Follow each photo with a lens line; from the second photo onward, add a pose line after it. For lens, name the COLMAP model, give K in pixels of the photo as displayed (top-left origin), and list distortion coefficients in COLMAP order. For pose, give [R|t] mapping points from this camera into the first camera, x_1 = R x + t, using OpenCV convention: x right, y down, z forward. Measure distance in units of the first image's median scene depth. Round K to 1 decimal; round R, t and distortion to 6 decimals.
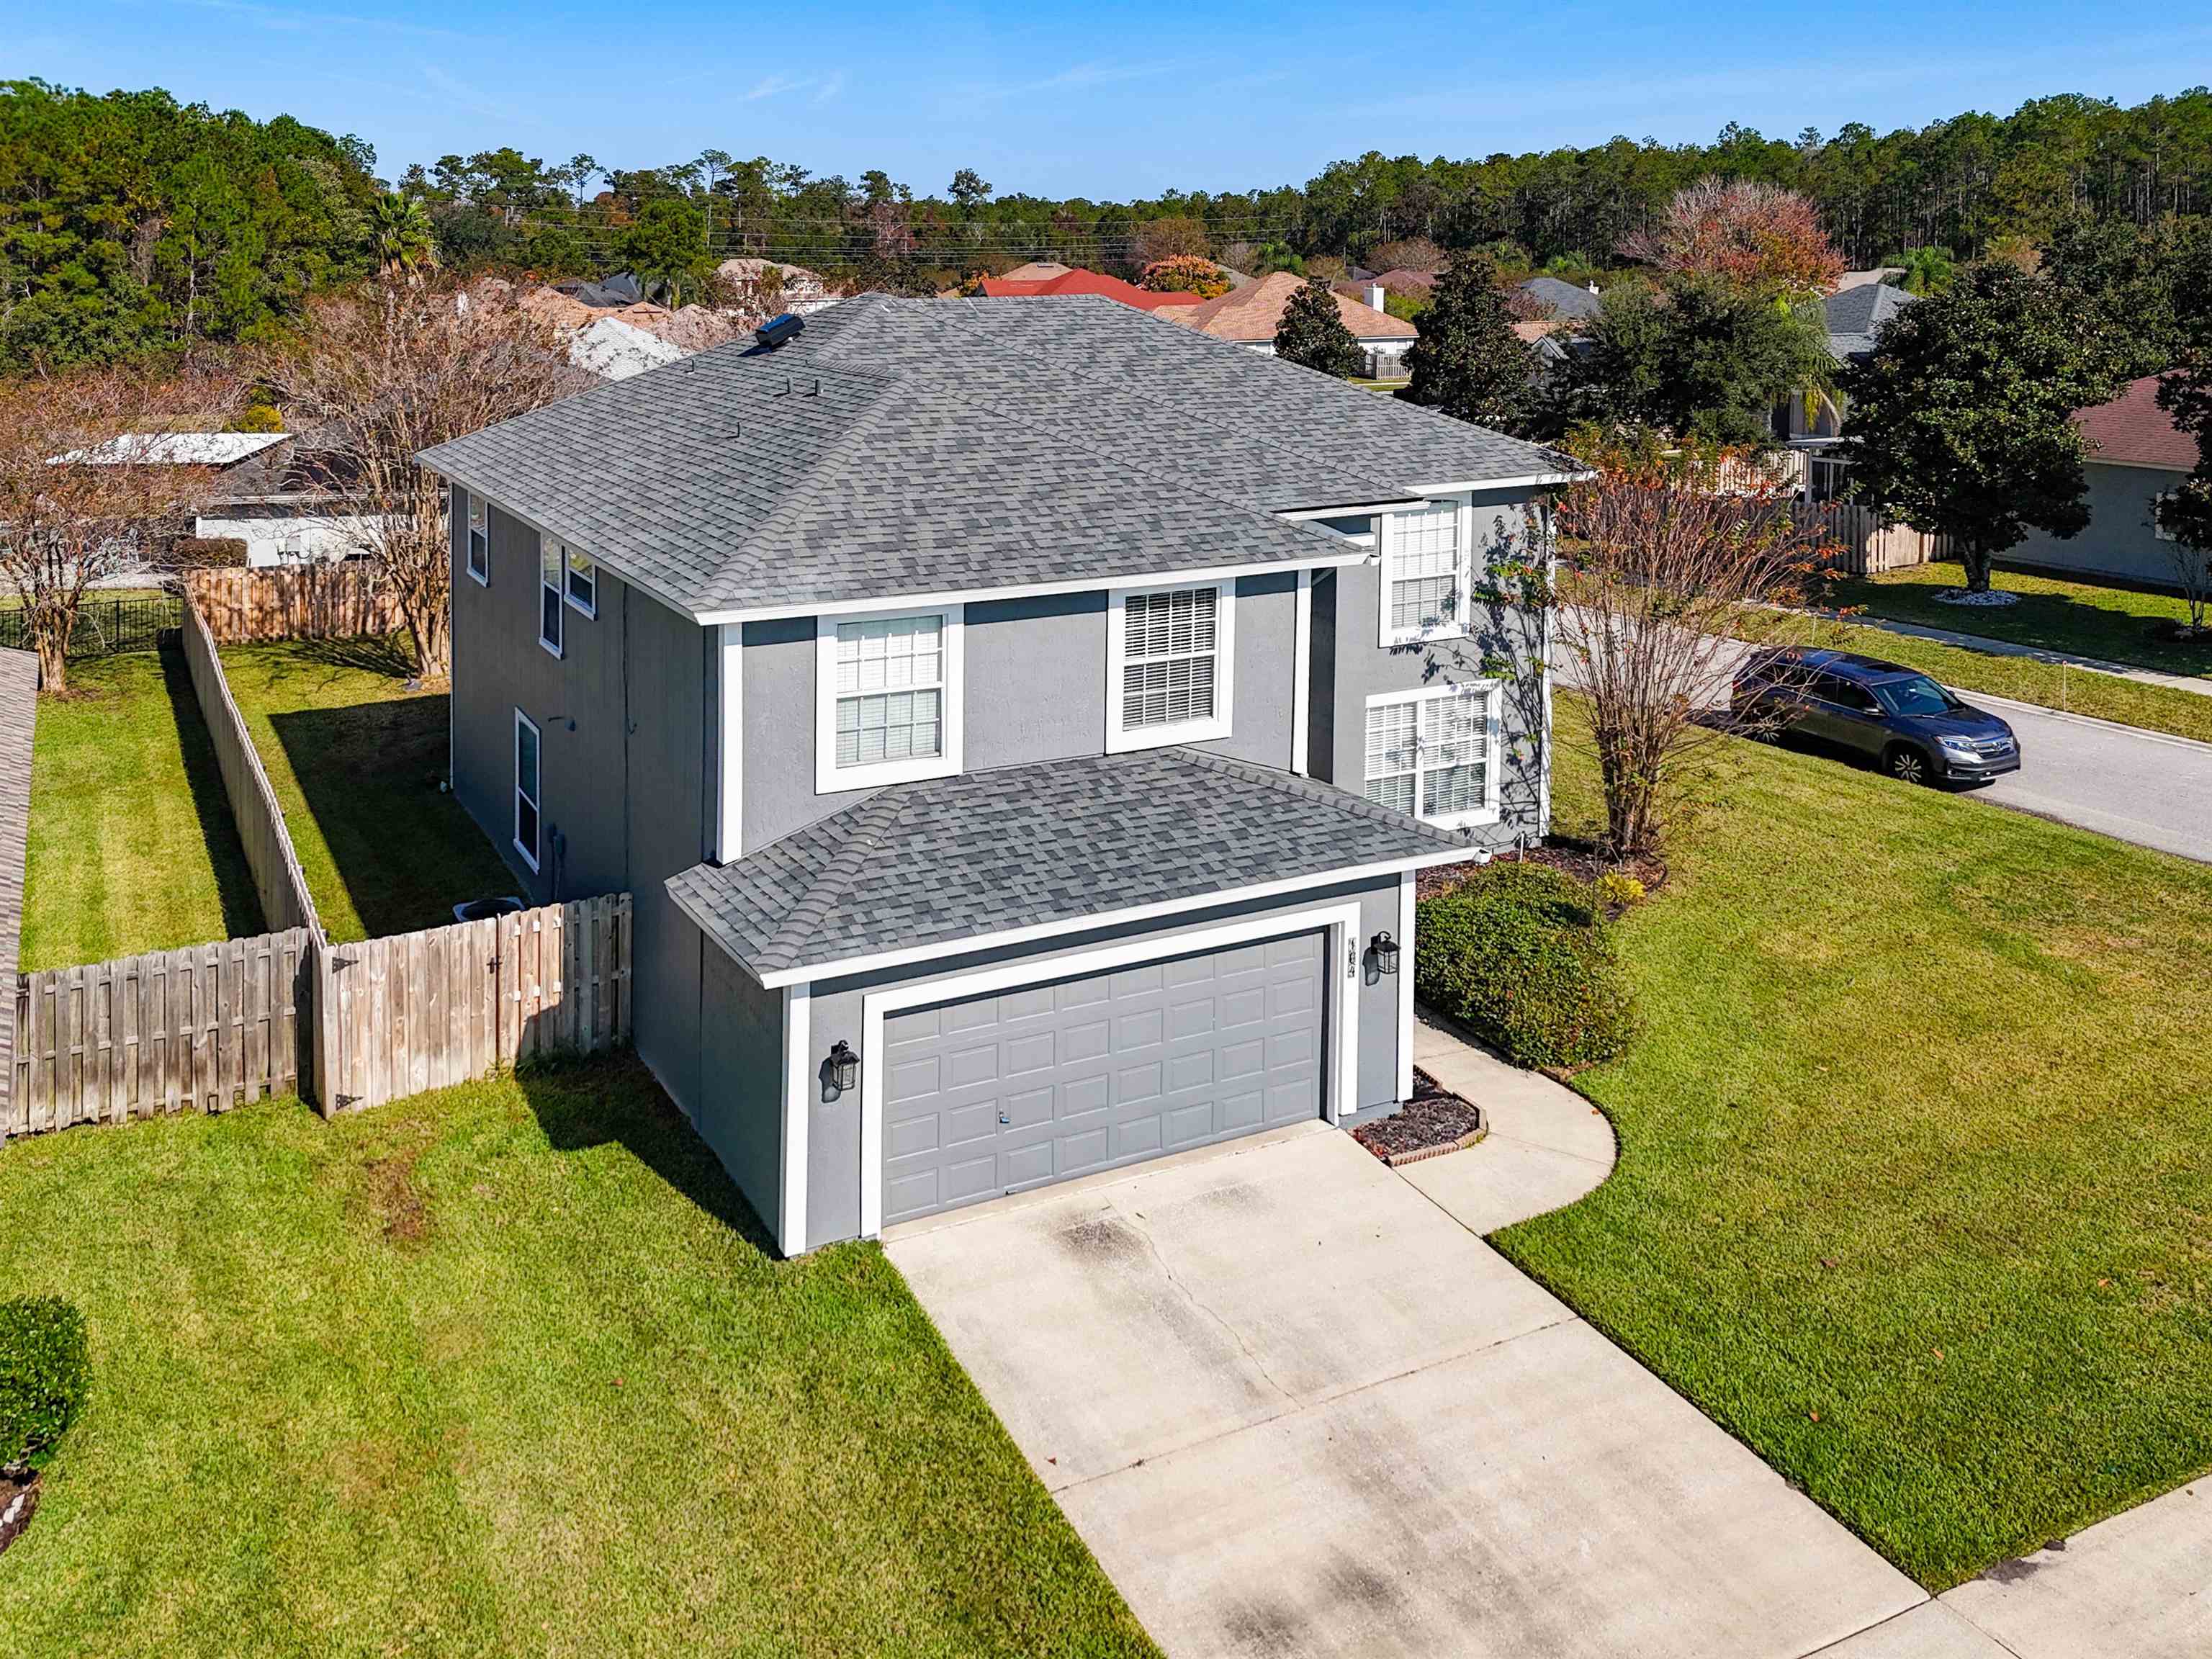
lens RADIAL K [[1784.9, 0, 960.2], [0, 1784.9, 681.7], [0, 0, 1]] dist [0.032966, -0.009289]
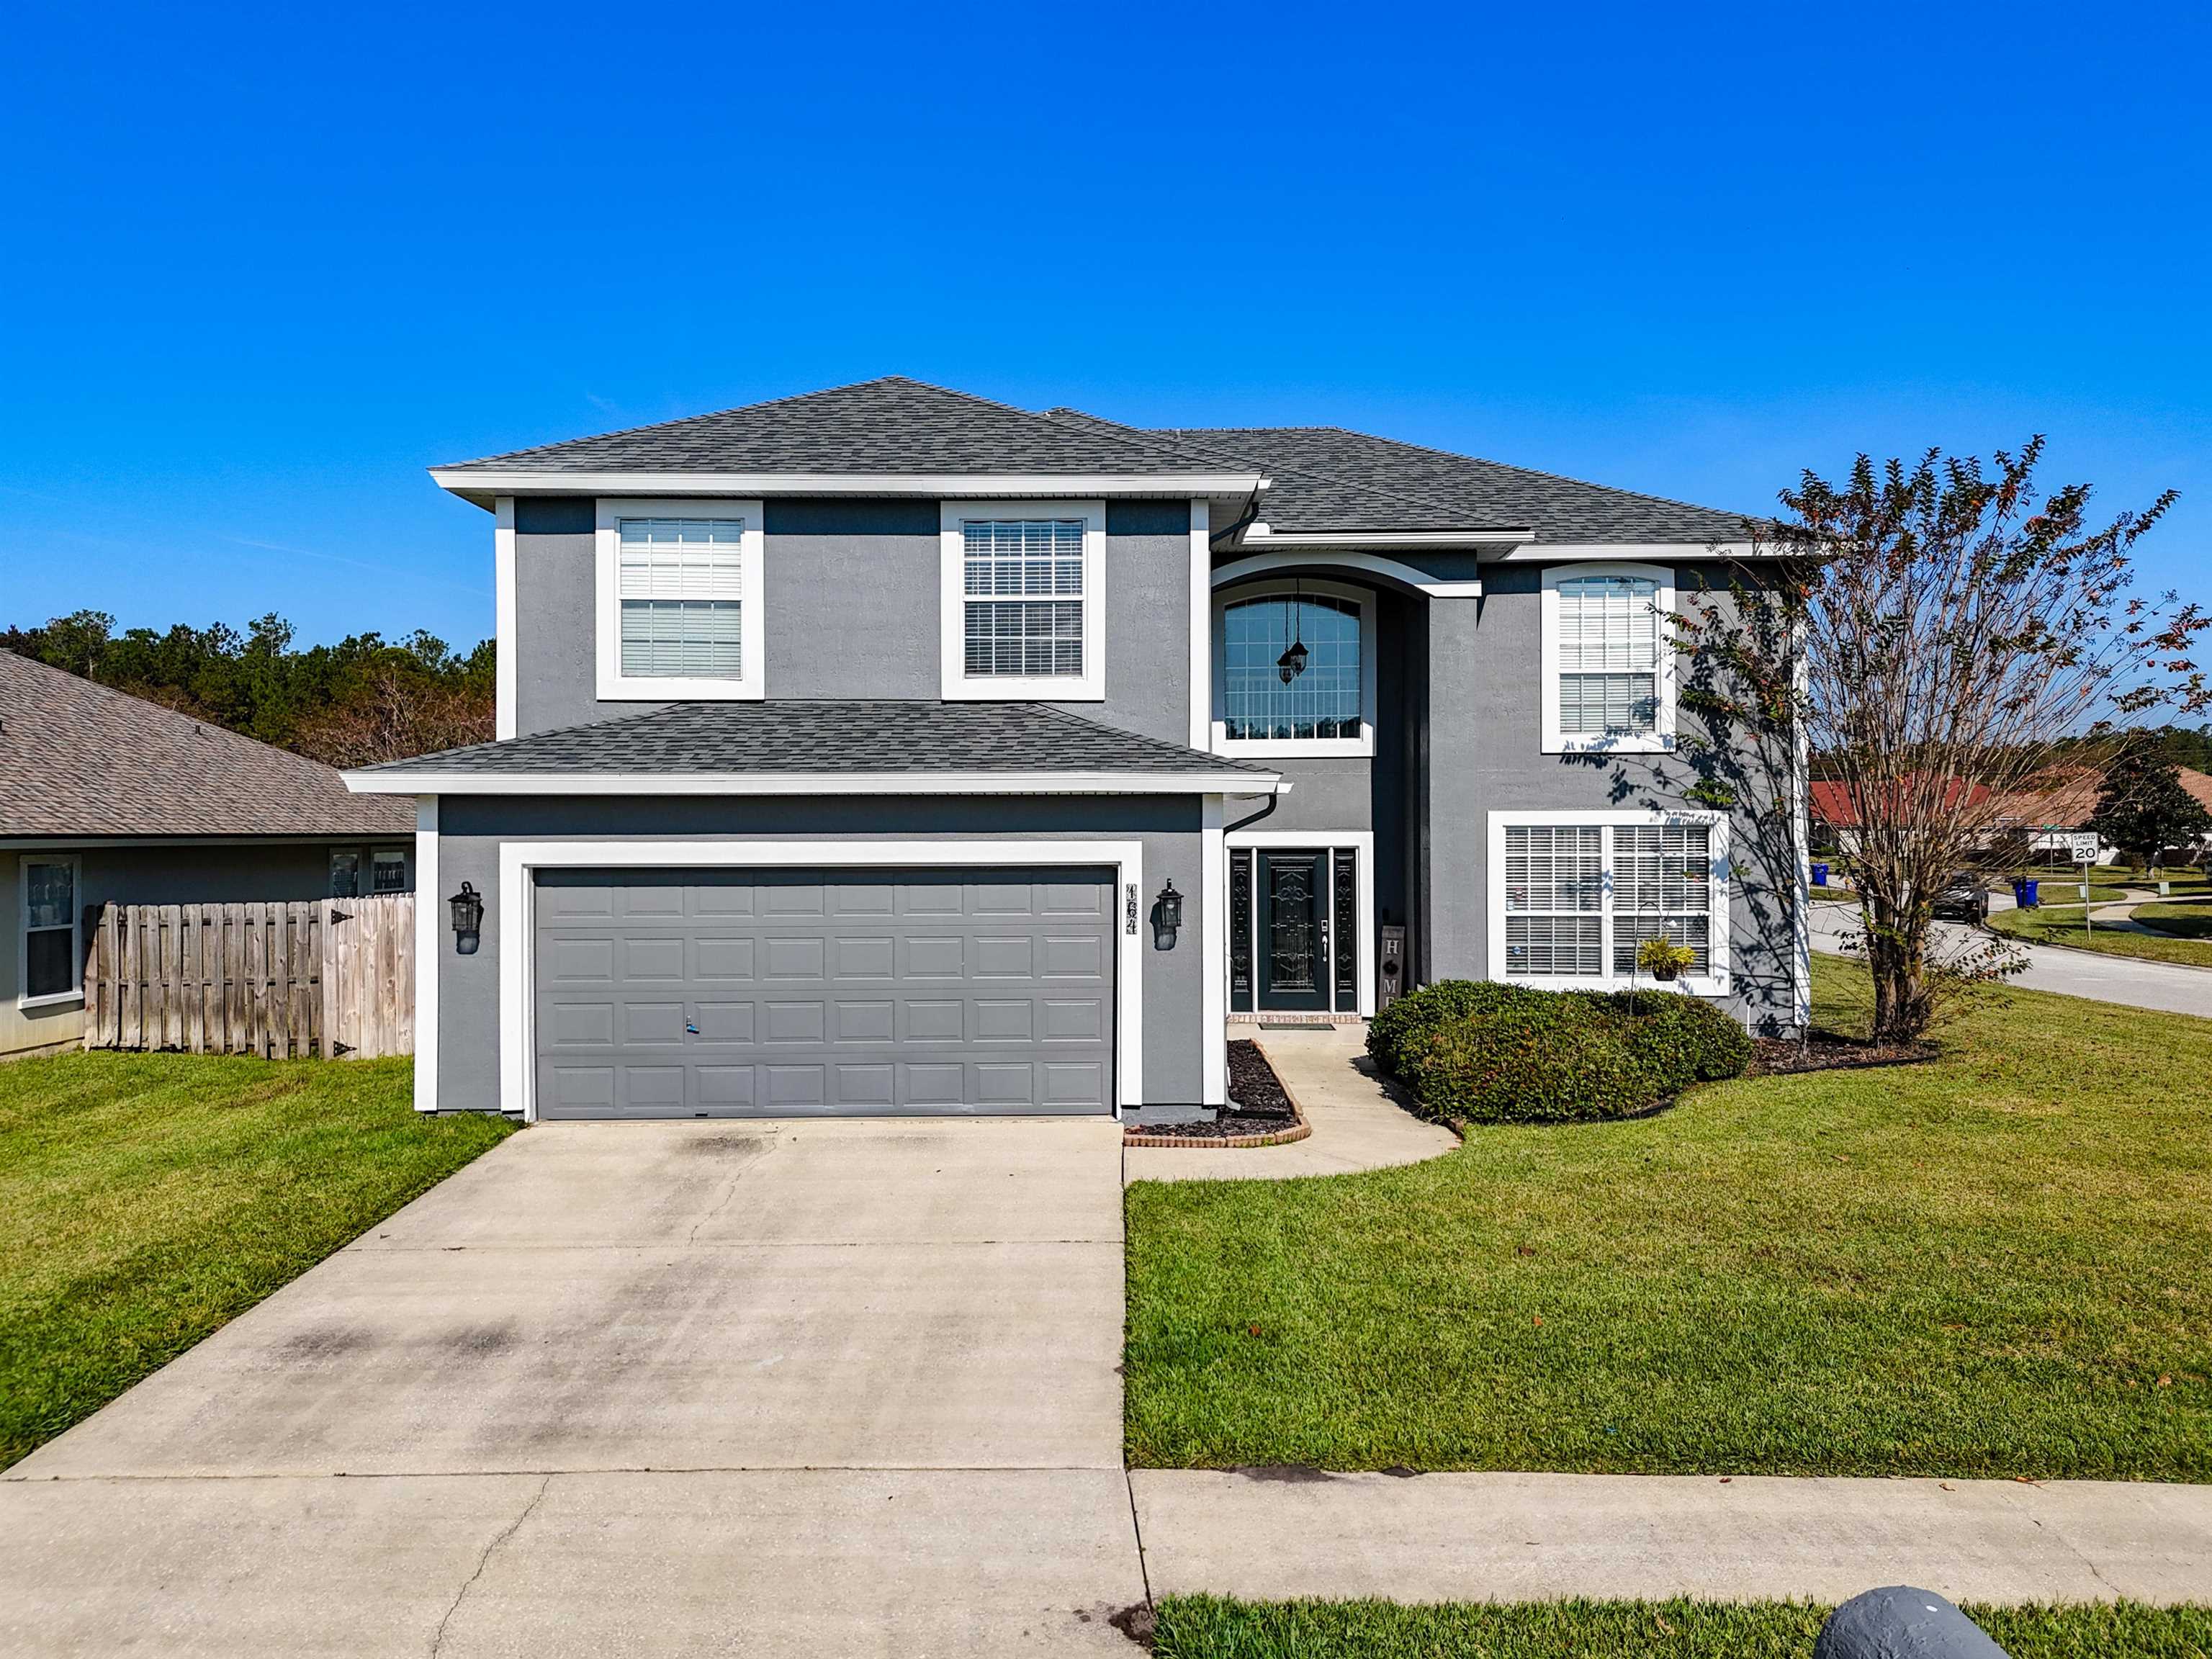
lens RADIAL K [[1634.3, 0, 1089.9], [0, 1634.3, 1069.6], [0, 0, 1]] dist [0.038608, 0.000013]
pose [[0.901278, 0.067732, -0.427914, 0.474965], [-0.101858, 0.993145, -0.057337, 0.242875], [0.421097, 0.095263, 0.901999, 0.269024]]
